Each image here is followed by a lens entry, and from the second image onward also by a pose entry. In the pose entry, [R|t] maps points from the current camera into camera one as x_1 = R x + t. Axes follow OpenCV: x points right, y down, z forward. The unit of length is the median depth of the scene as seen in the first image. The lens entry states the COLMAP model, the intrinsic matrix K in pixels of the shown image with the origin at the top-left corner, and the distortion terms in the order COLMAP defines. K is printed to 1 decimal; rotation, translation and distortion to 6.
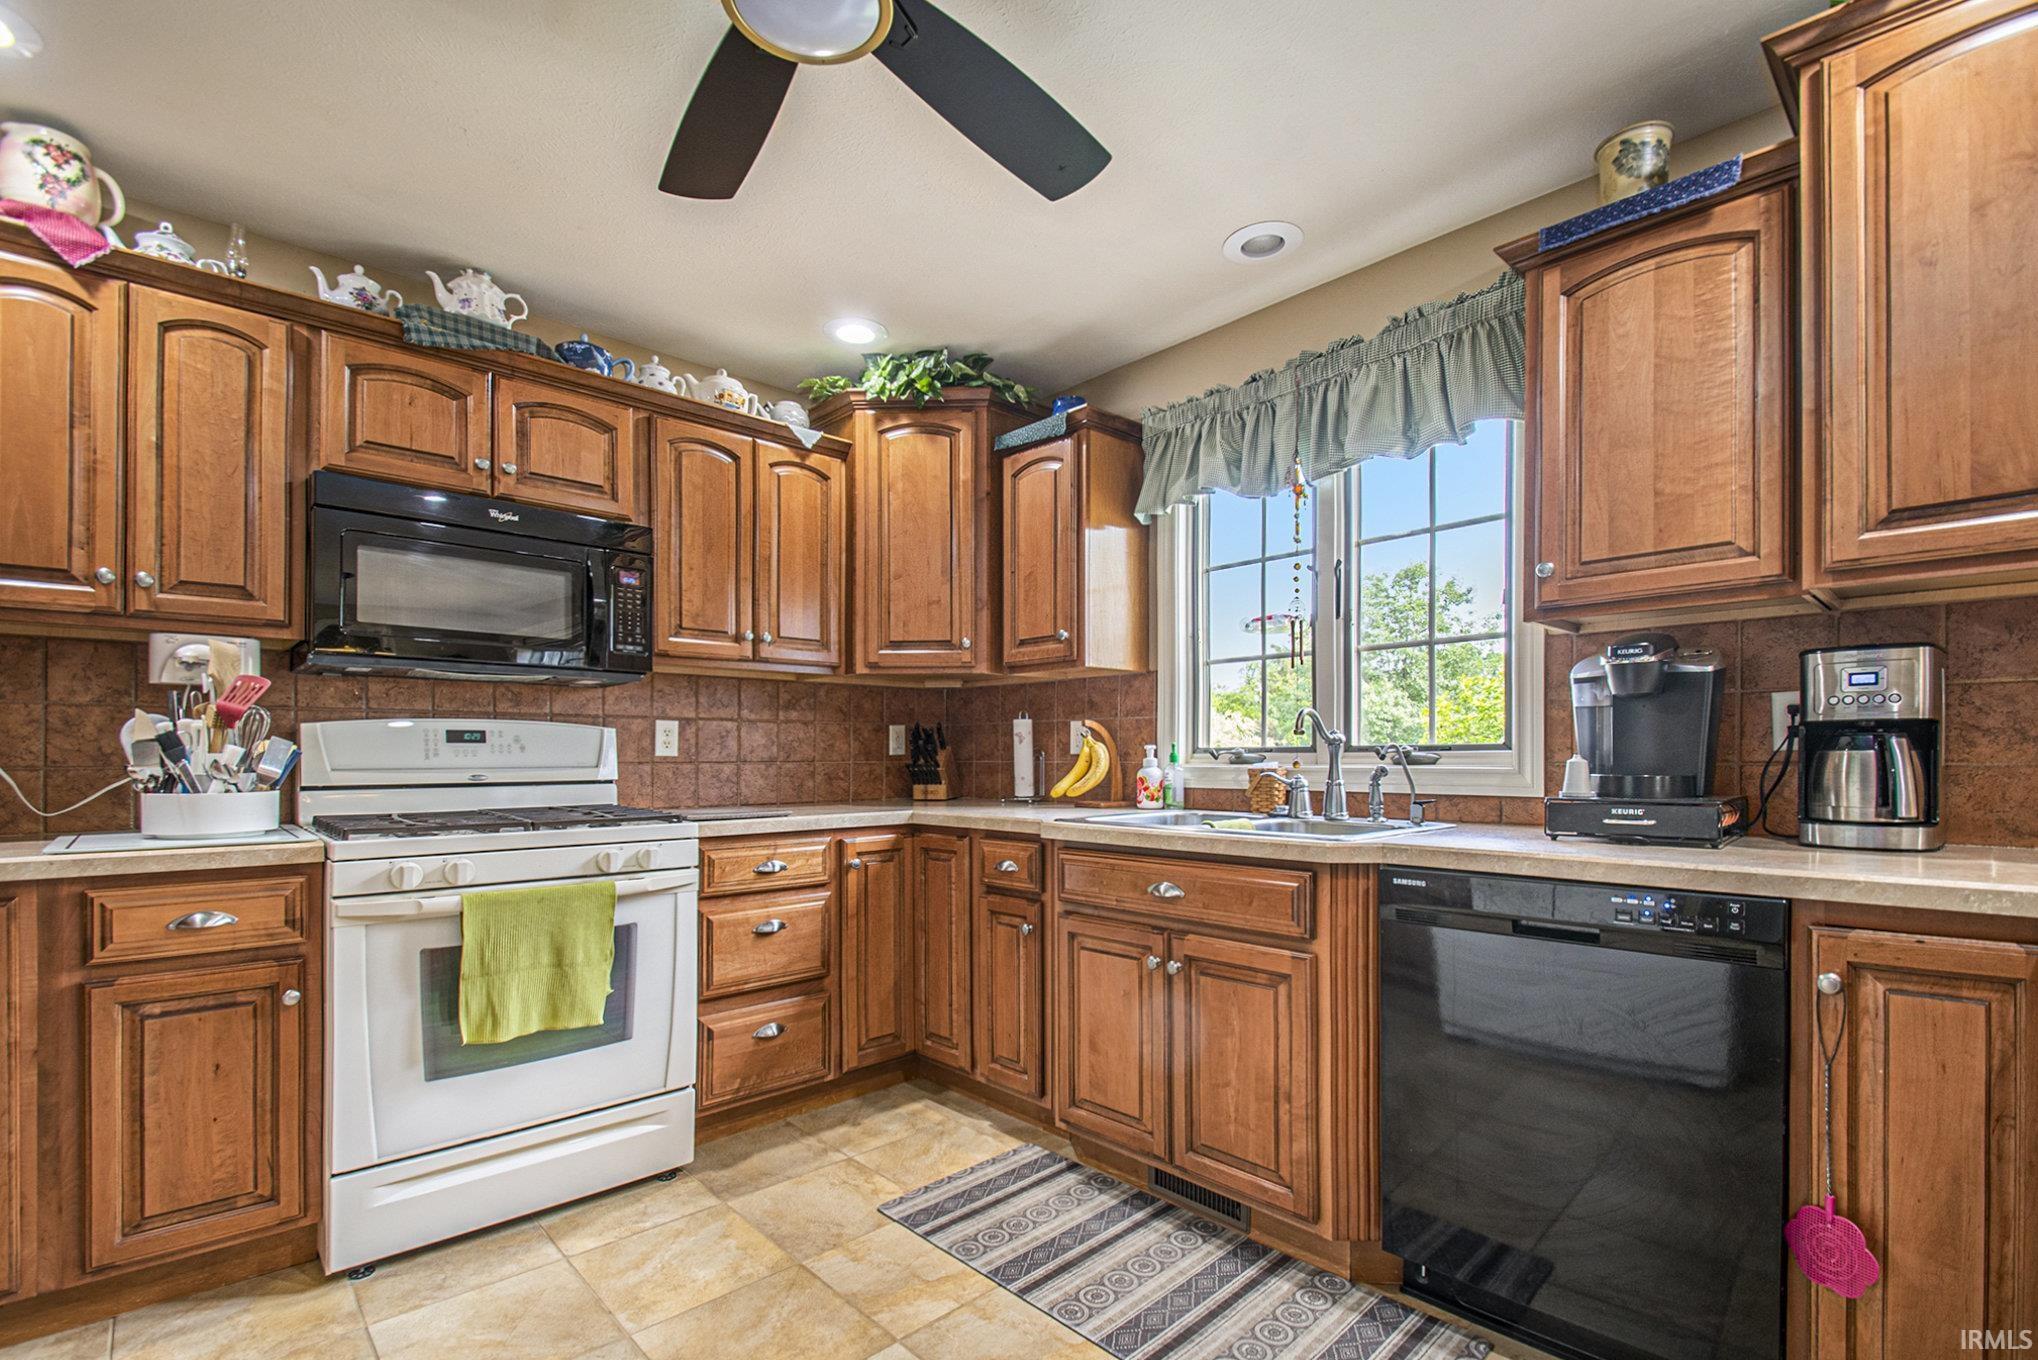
lens RADIAL K [[898.4, 0, 1024.4], [0, 898.4, 731.9], [0, 0, 1]] dist [-0.000249, -0.001032]
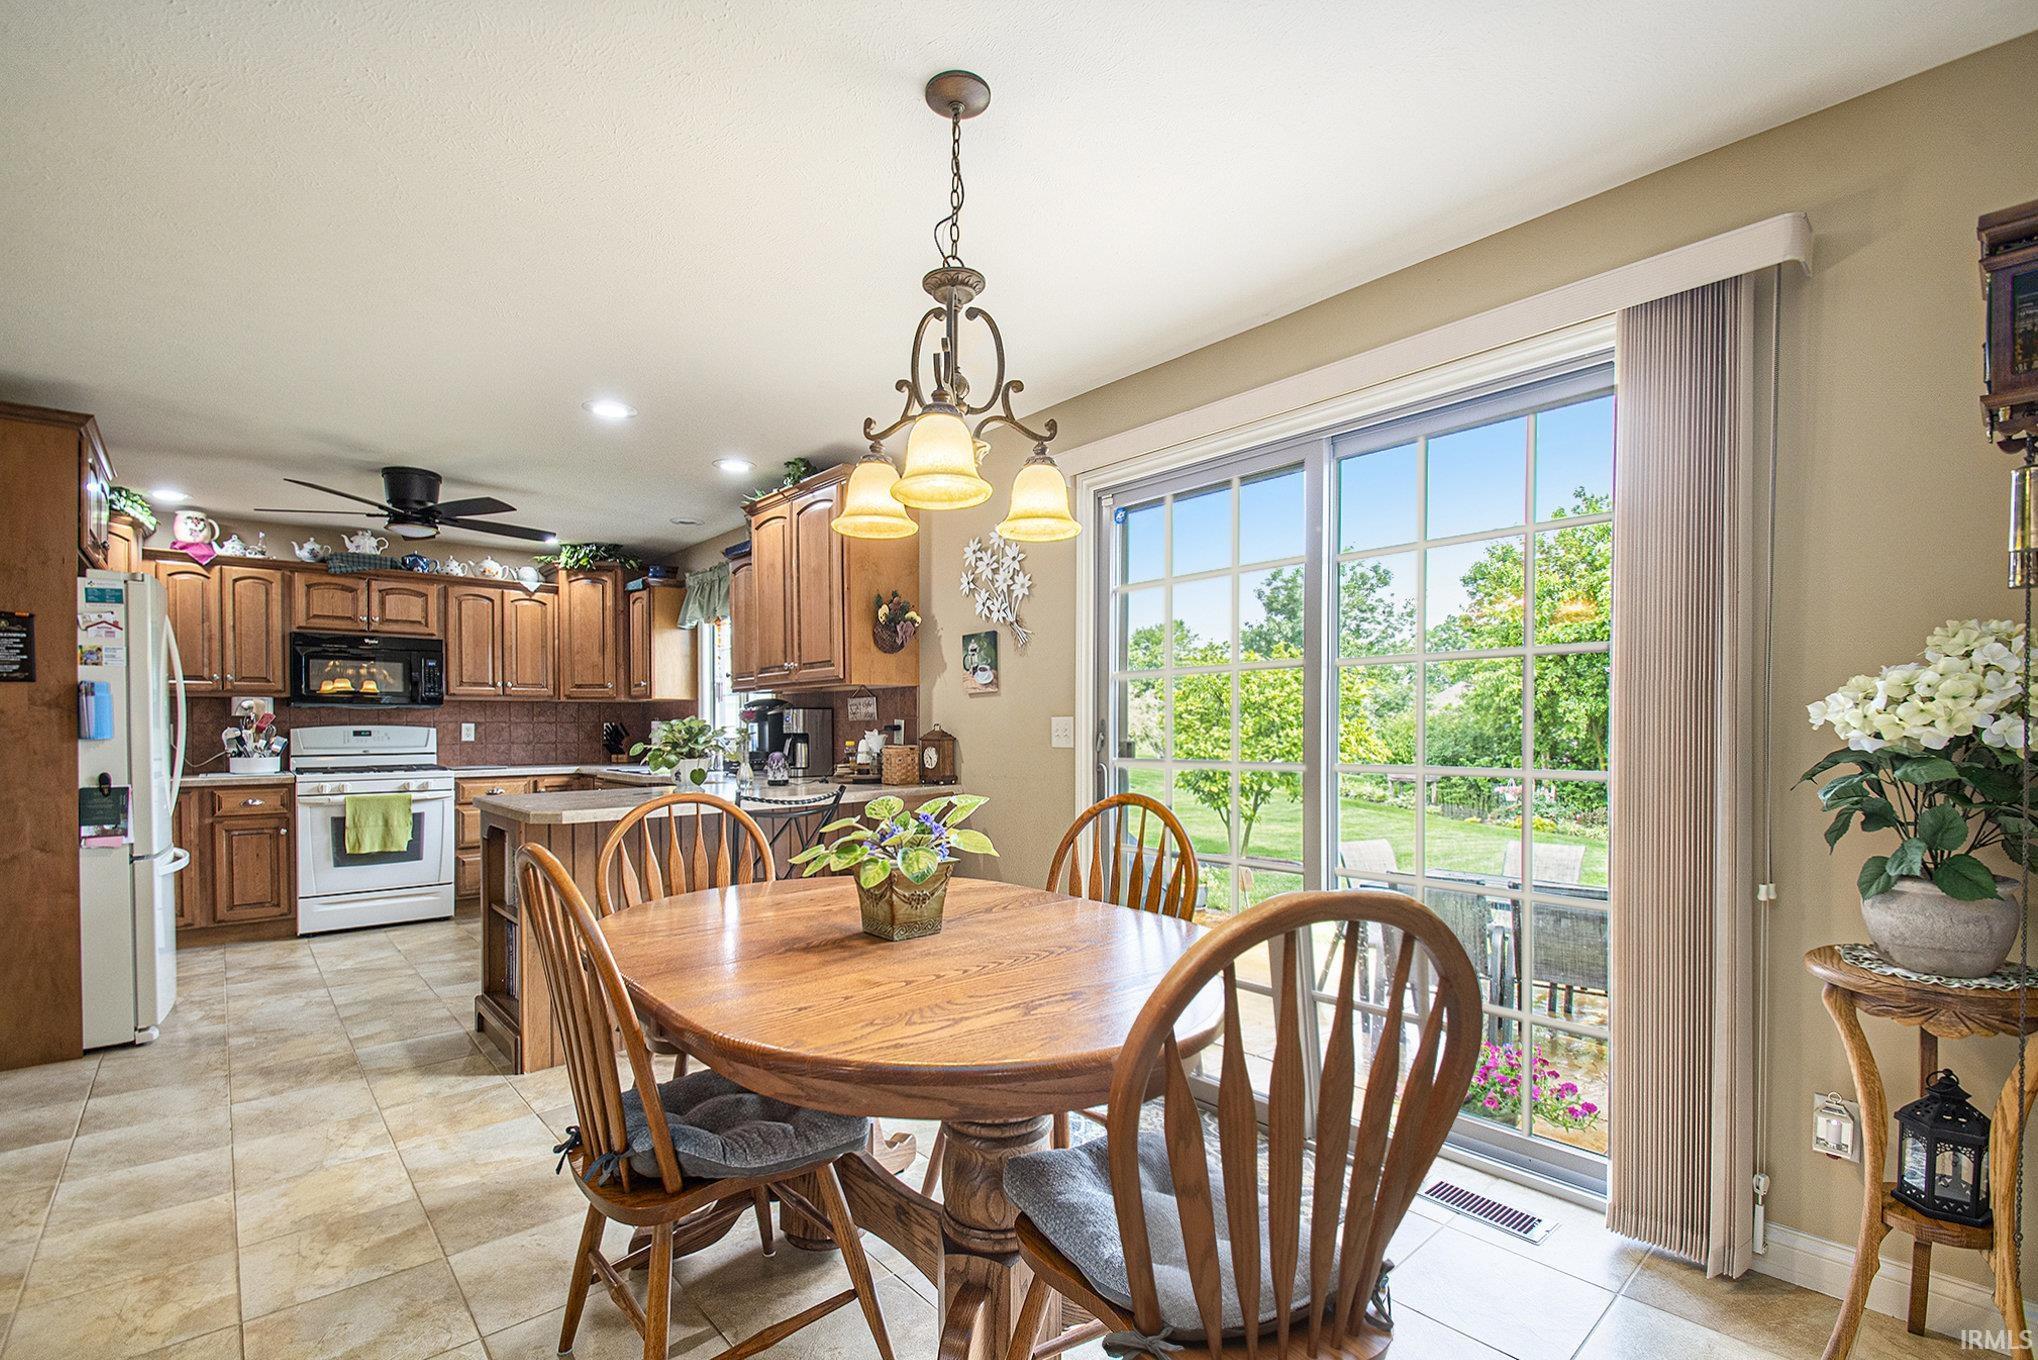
lens RADIAL K [[915.7, 0, 1017.5], [0, 915.7, 717.1], [0, 0, 1]] dist [-0.000991, -0.000348]
pose [[0.998430, 0.000633, -0.056007, 1.321259], [0.000401, 0.999830, 0.018453, -0.088923], [0.056009, -0.018447, 0.998260, -1.387600]]
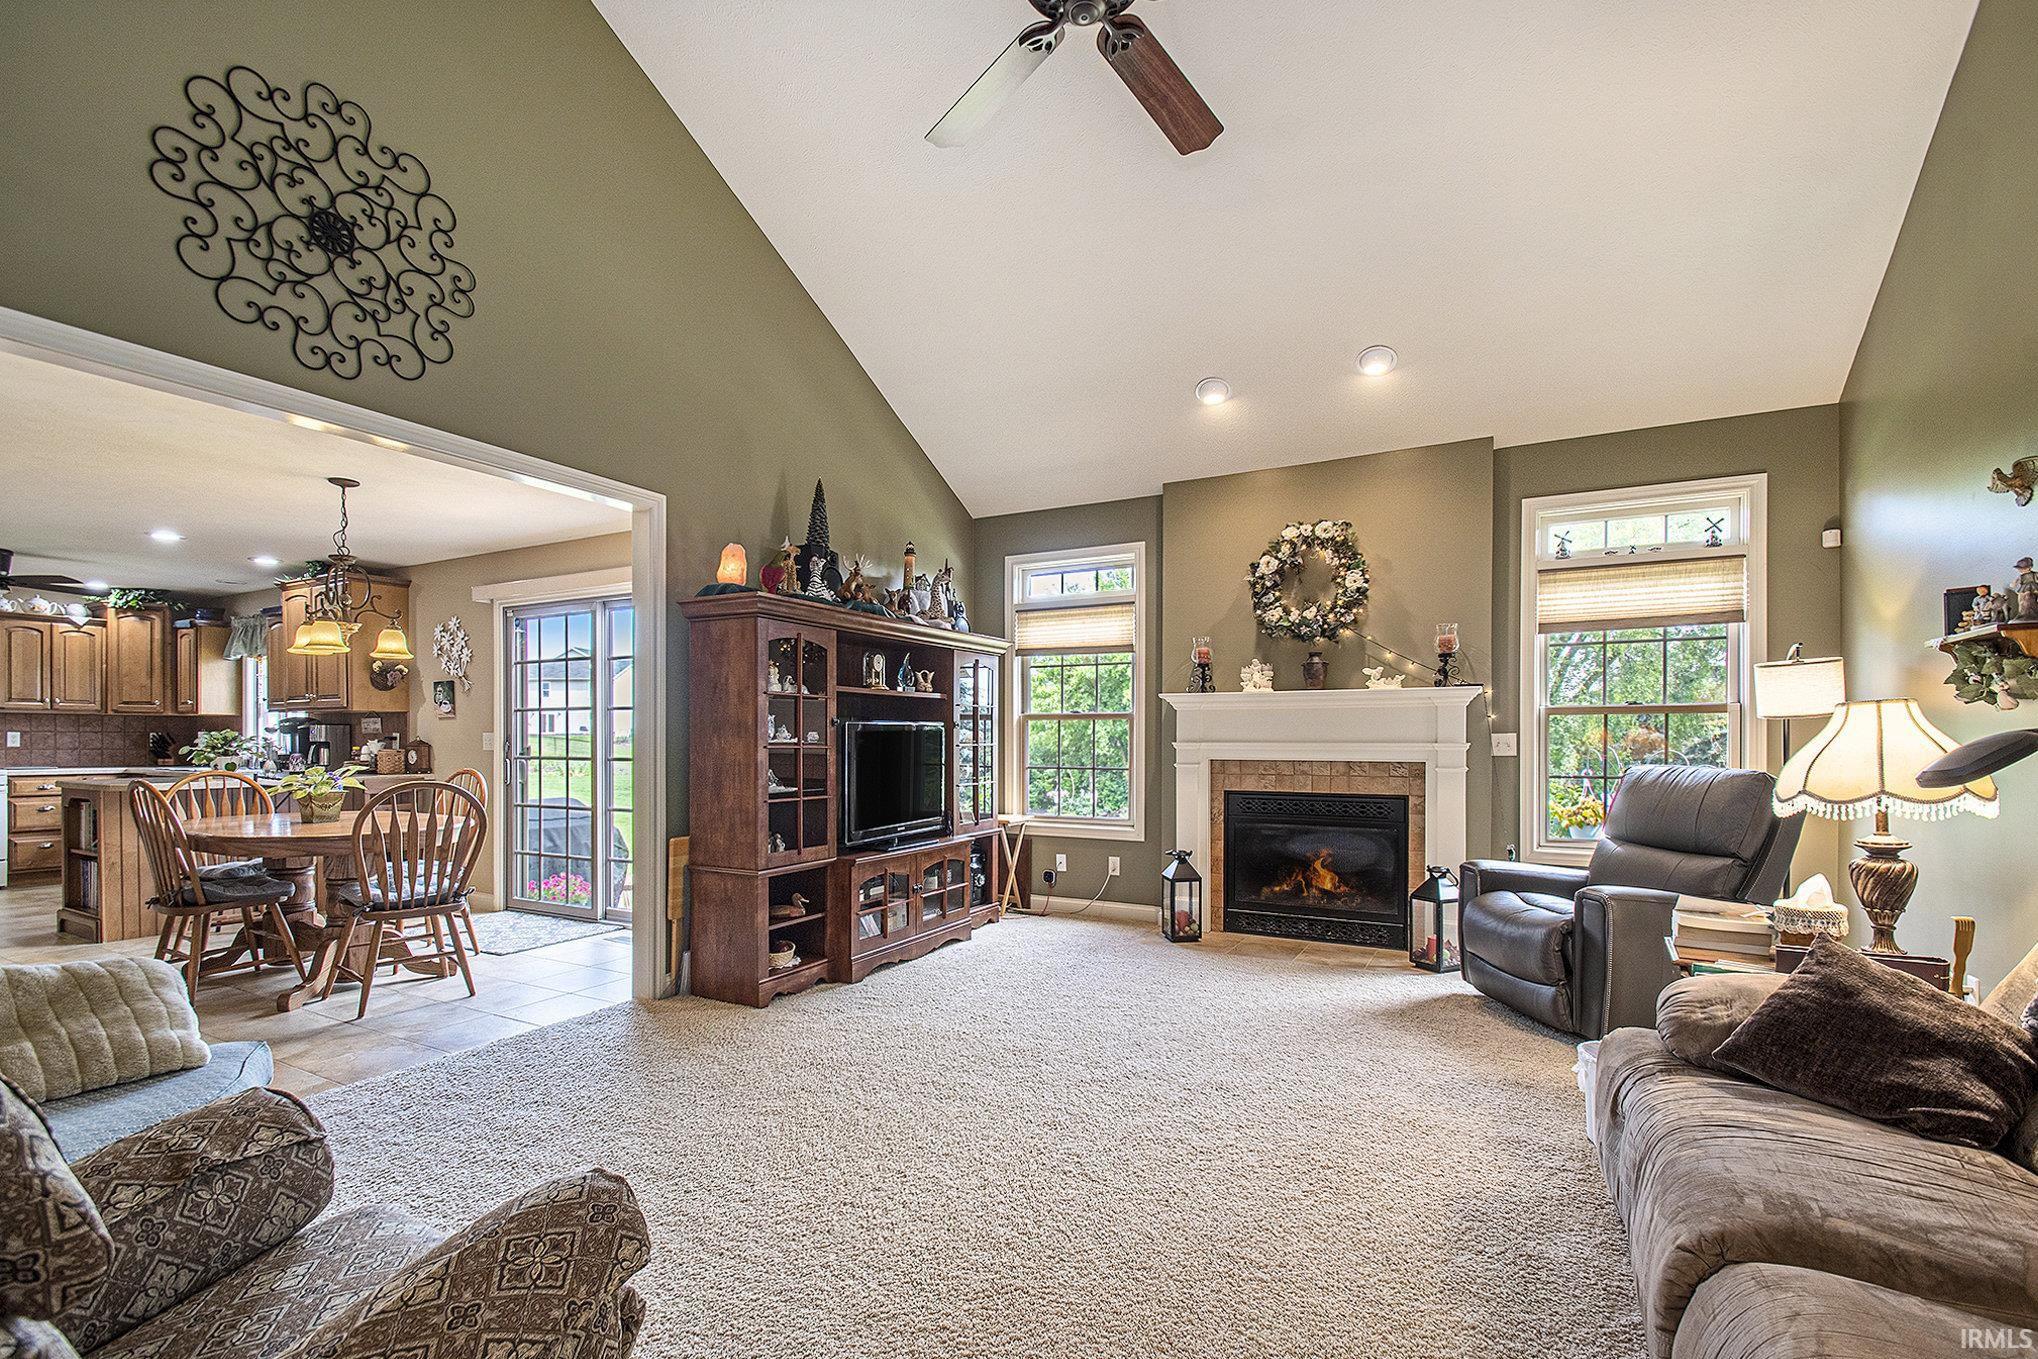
lens RADIAL K [[878.4, 0, 1017.9], [0, 878.4, 738.1], [0, 0, 1]] dist [-0.000385, -0.012248]
pose [[0.950255, 0.009461, 0.311330, 2.020160], [-0.017466, 0.999584, 0.022933, -0.133057], [-0.310984, -0.027230, 0.950025, -2.849544]]
